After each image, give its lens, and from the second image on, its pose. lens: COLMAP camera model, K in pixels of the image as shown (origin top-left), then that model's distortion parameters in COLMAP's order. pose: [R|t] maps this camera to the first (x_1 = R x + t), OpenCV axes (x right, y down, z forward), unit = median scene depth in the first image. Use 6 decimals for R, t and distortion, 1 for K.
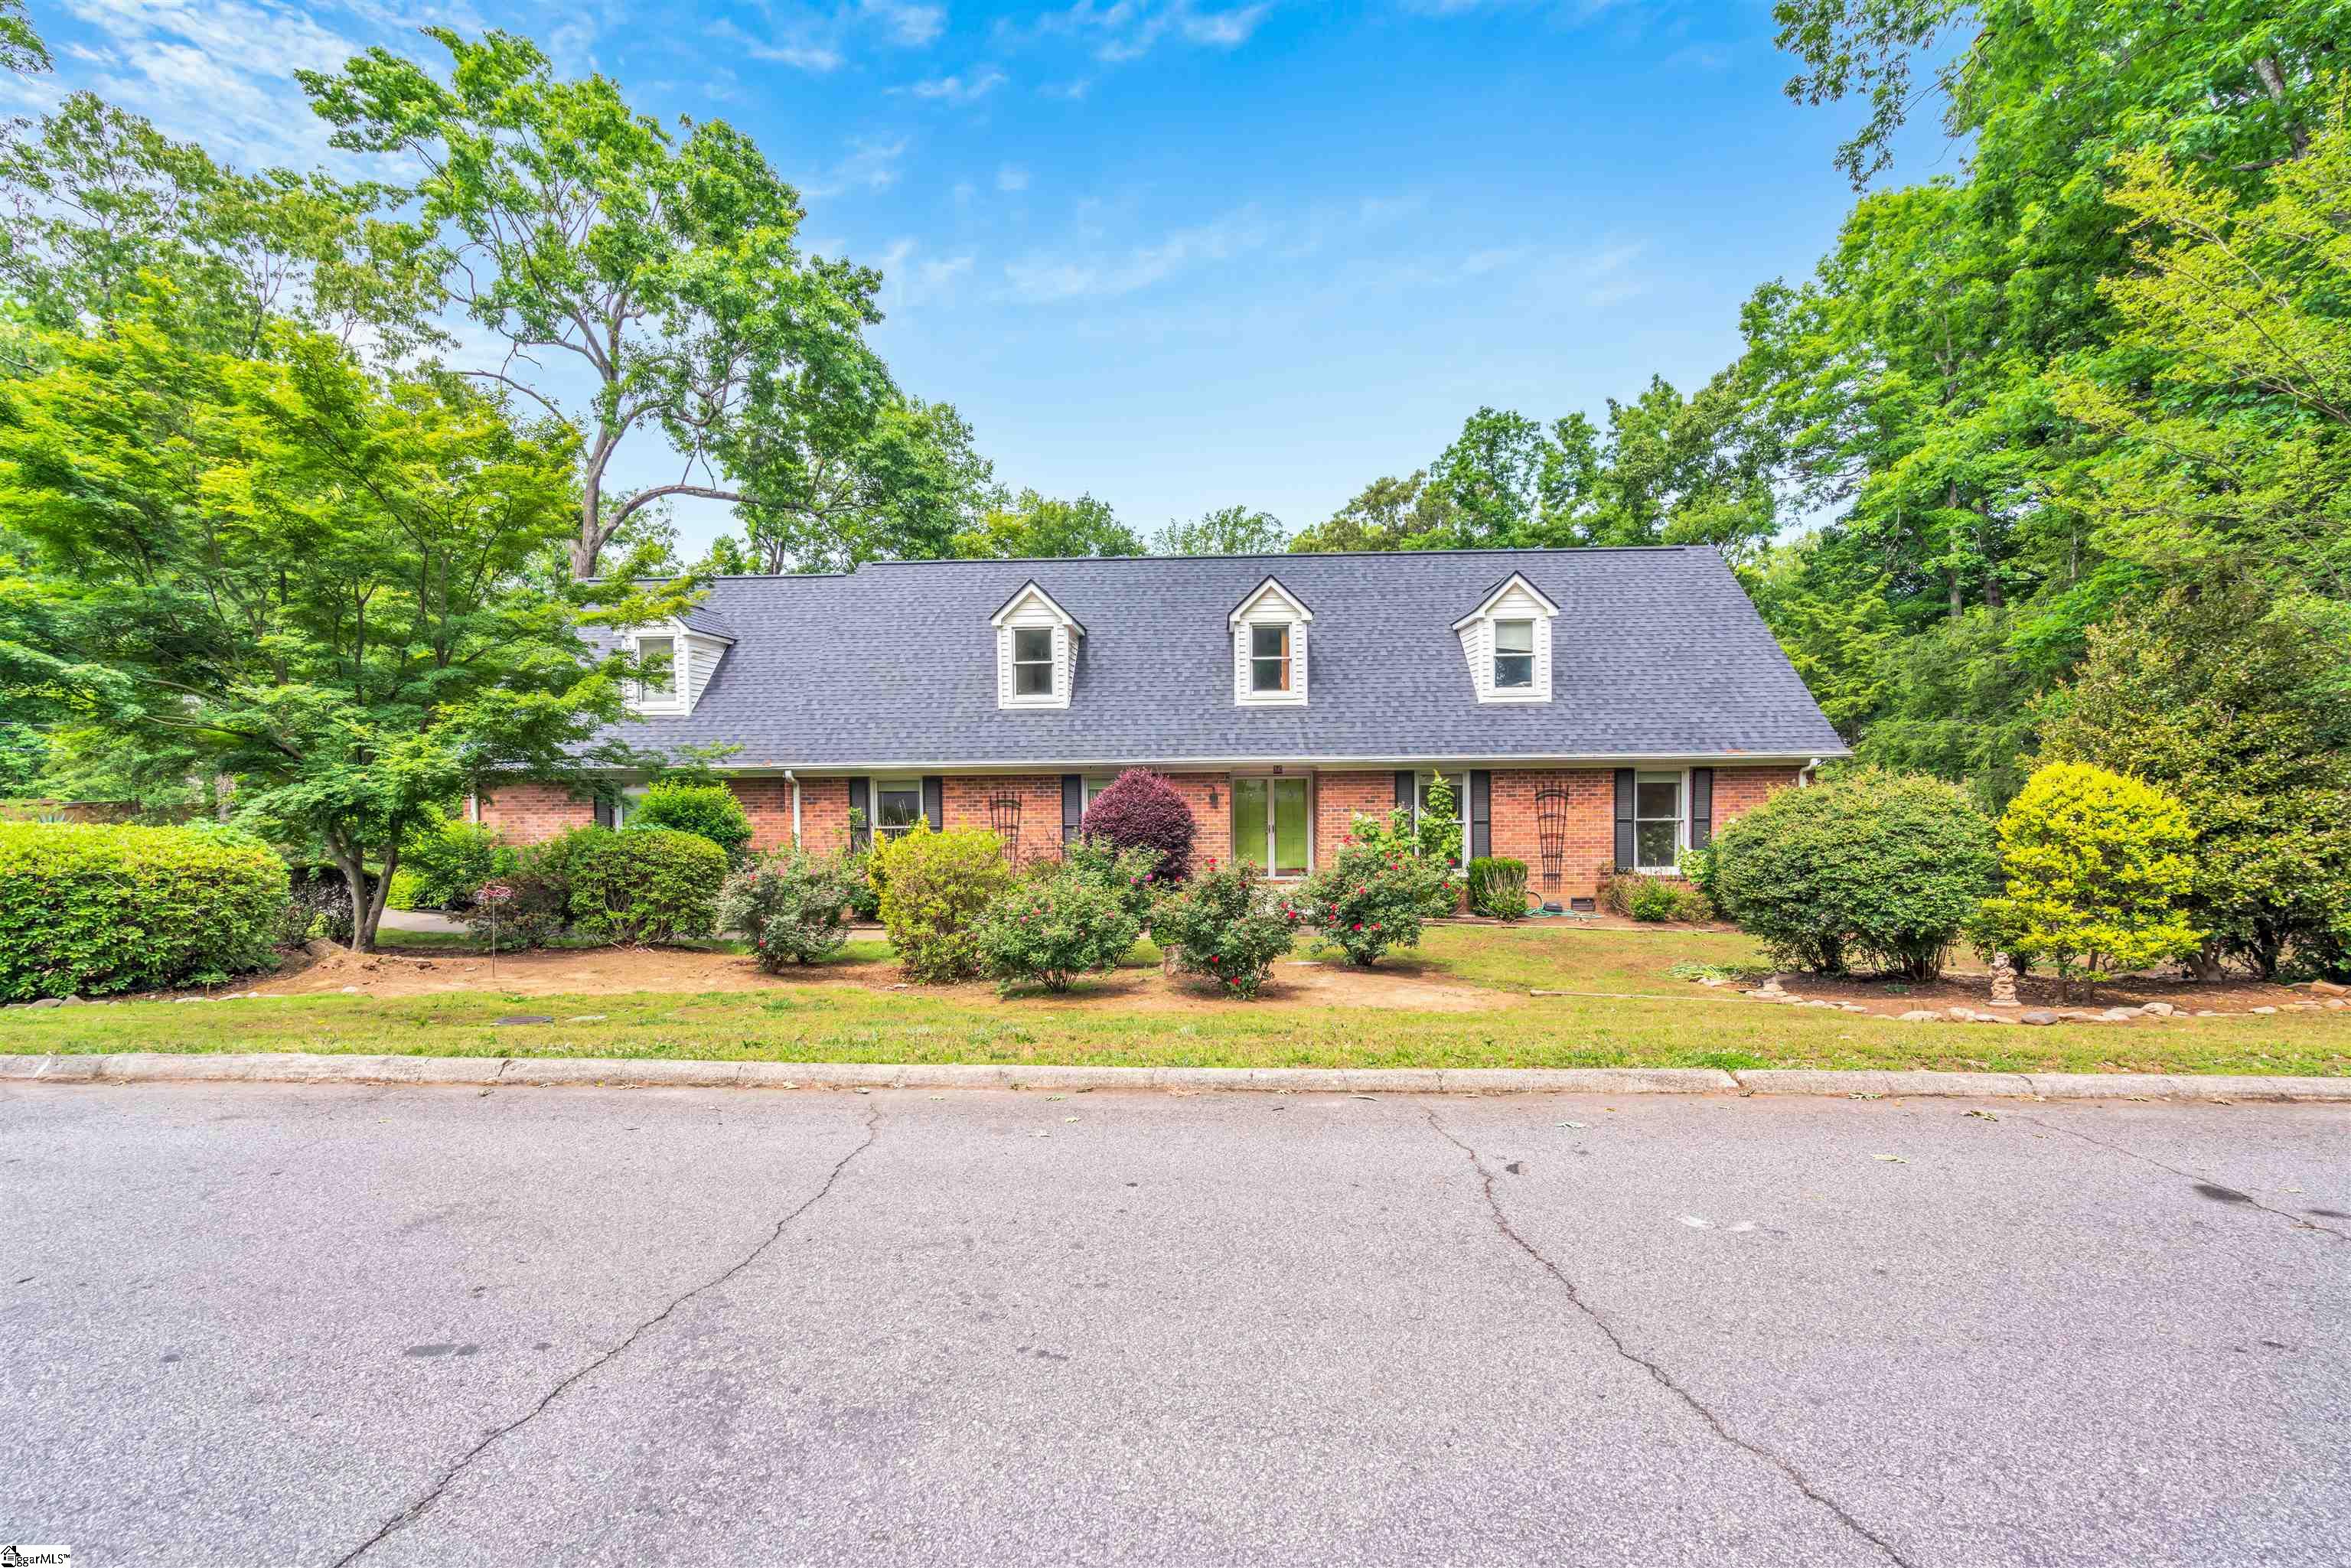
lens RADIAL K [[1063.0, 0, 876.6], [0, 1063.0, 766.8], [0, 0, 1]] dist [-0.009924, 0.000140]
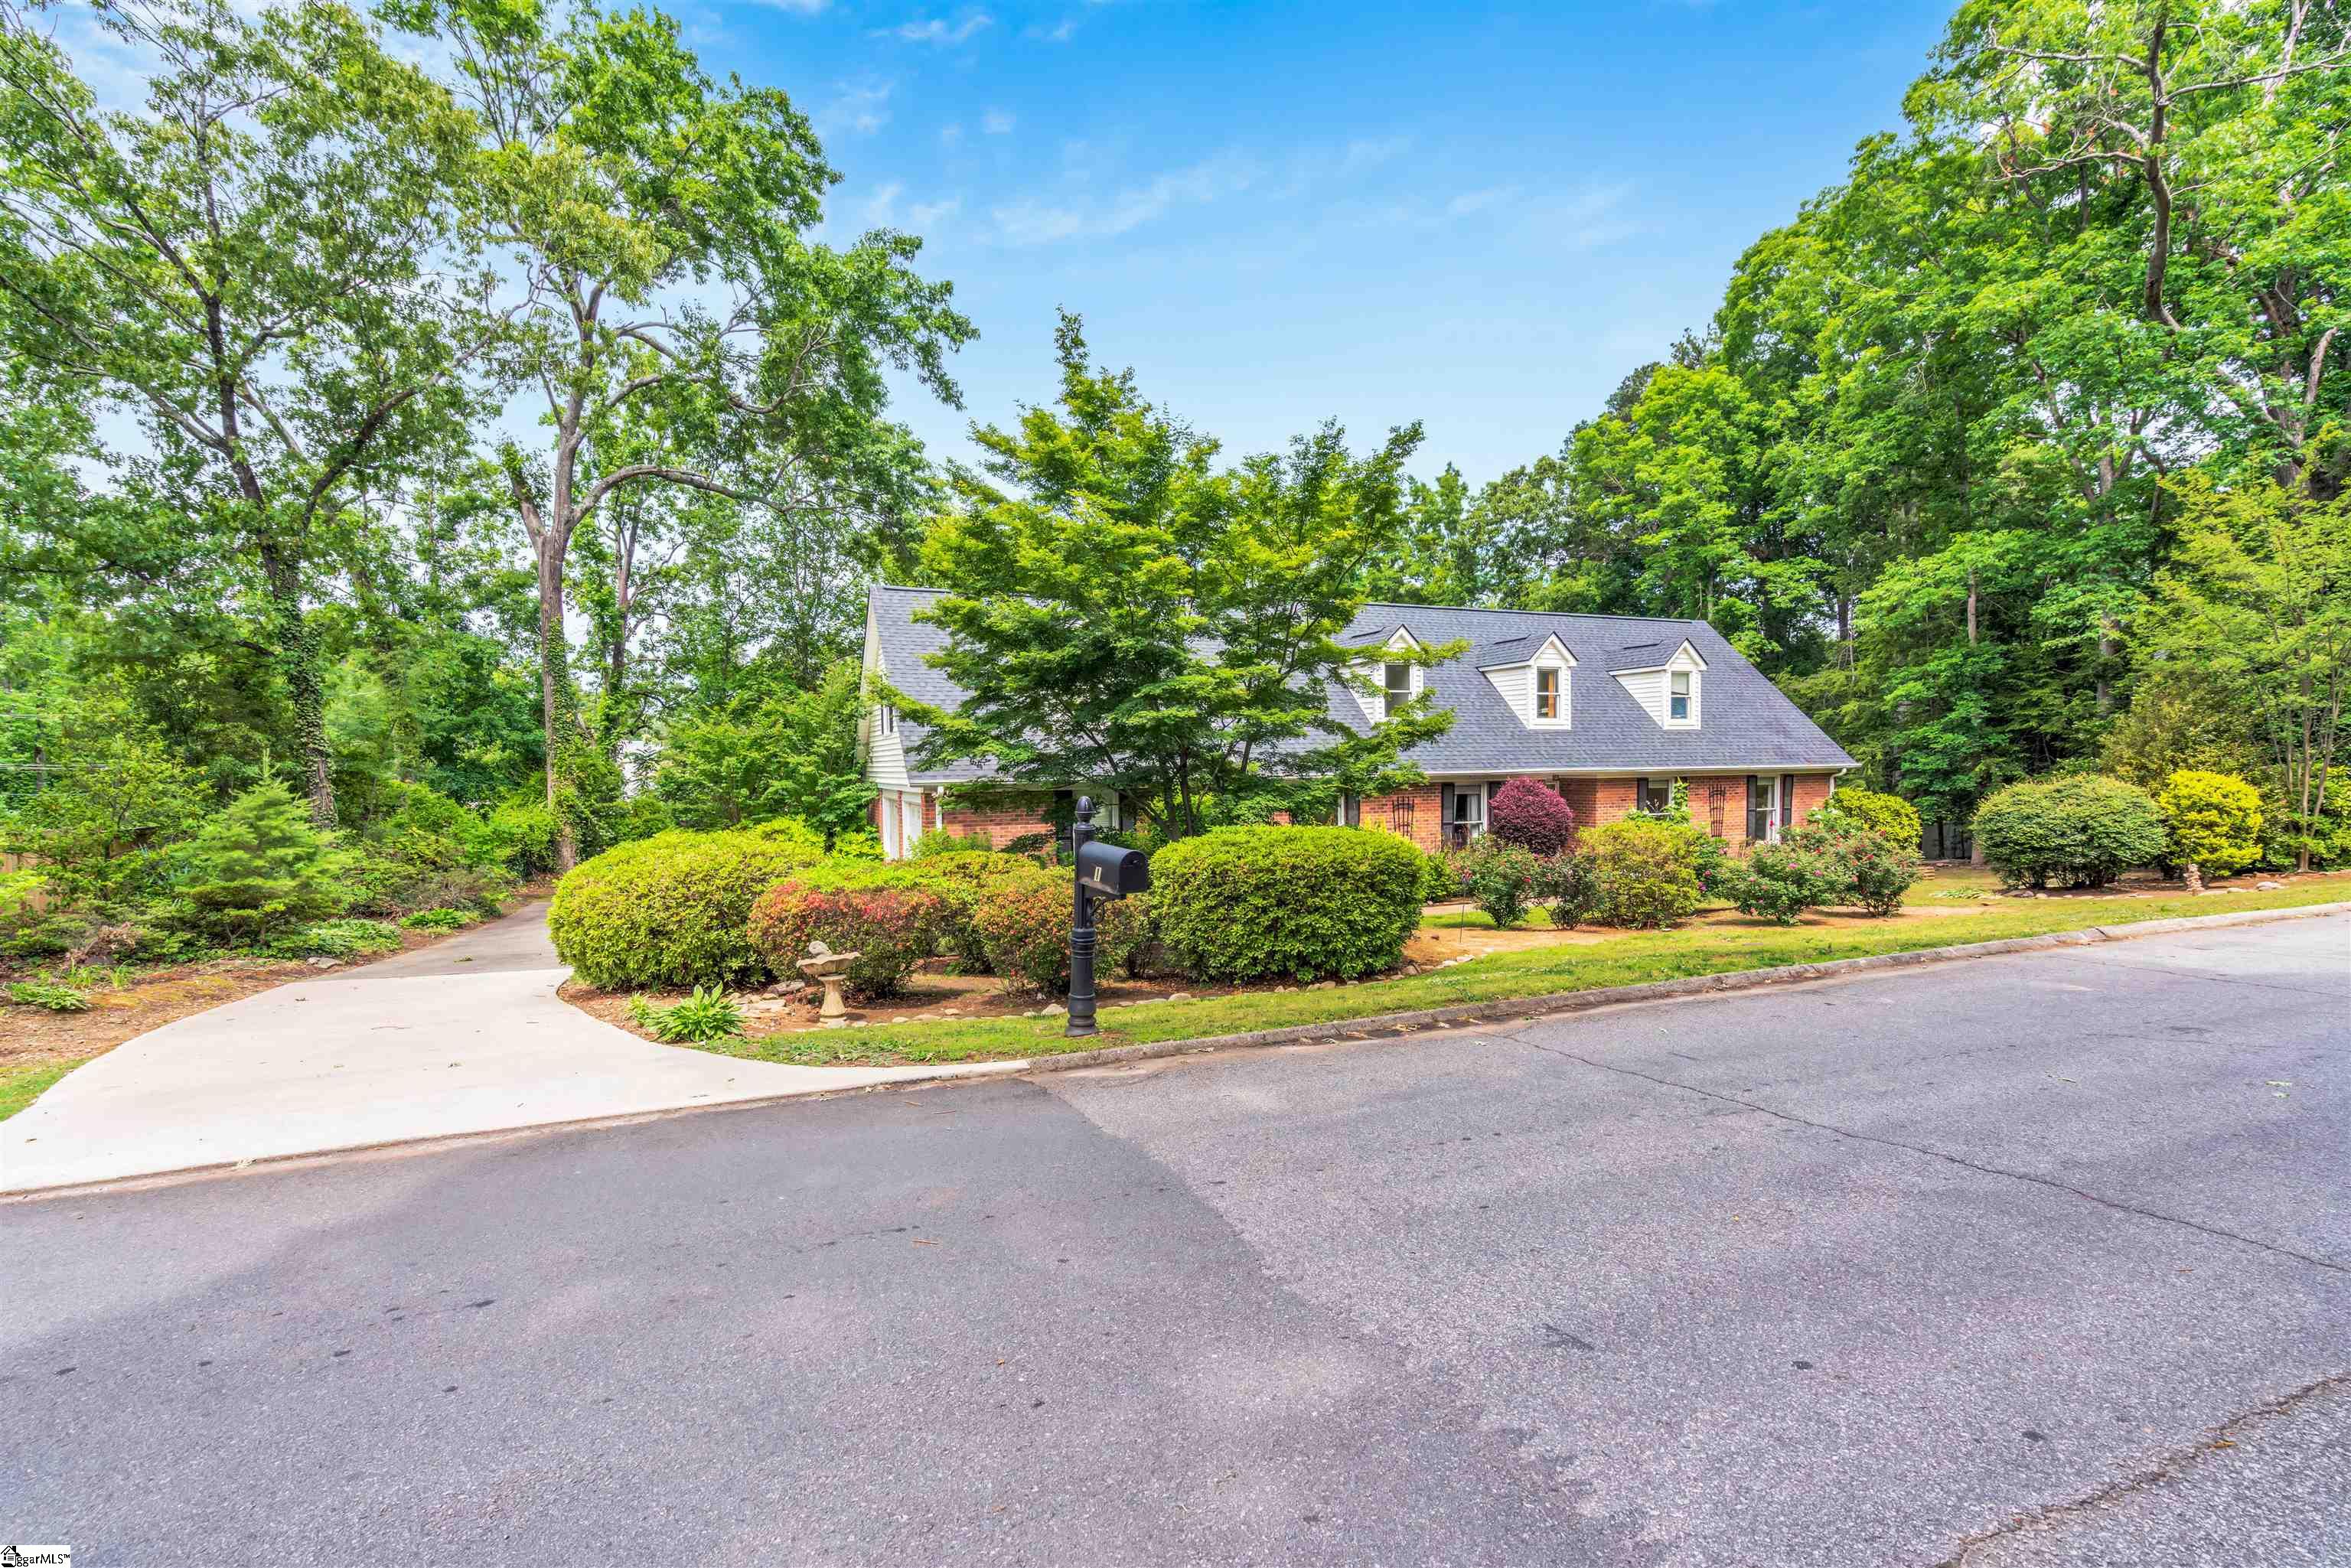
lens RADIAL K [[1063.0, 0, 1172.4], [0, 1063.0, 786.9], [0, 0, 1]] dist [-0.009924, 0.000140]
pose [[0.905436, -0.006656, 0.424432, -0.636960], [0.002835, 0.999950, 0.009635, 0.000522], [-0.424474, -0.007521, 0.905409, -0.005584]]
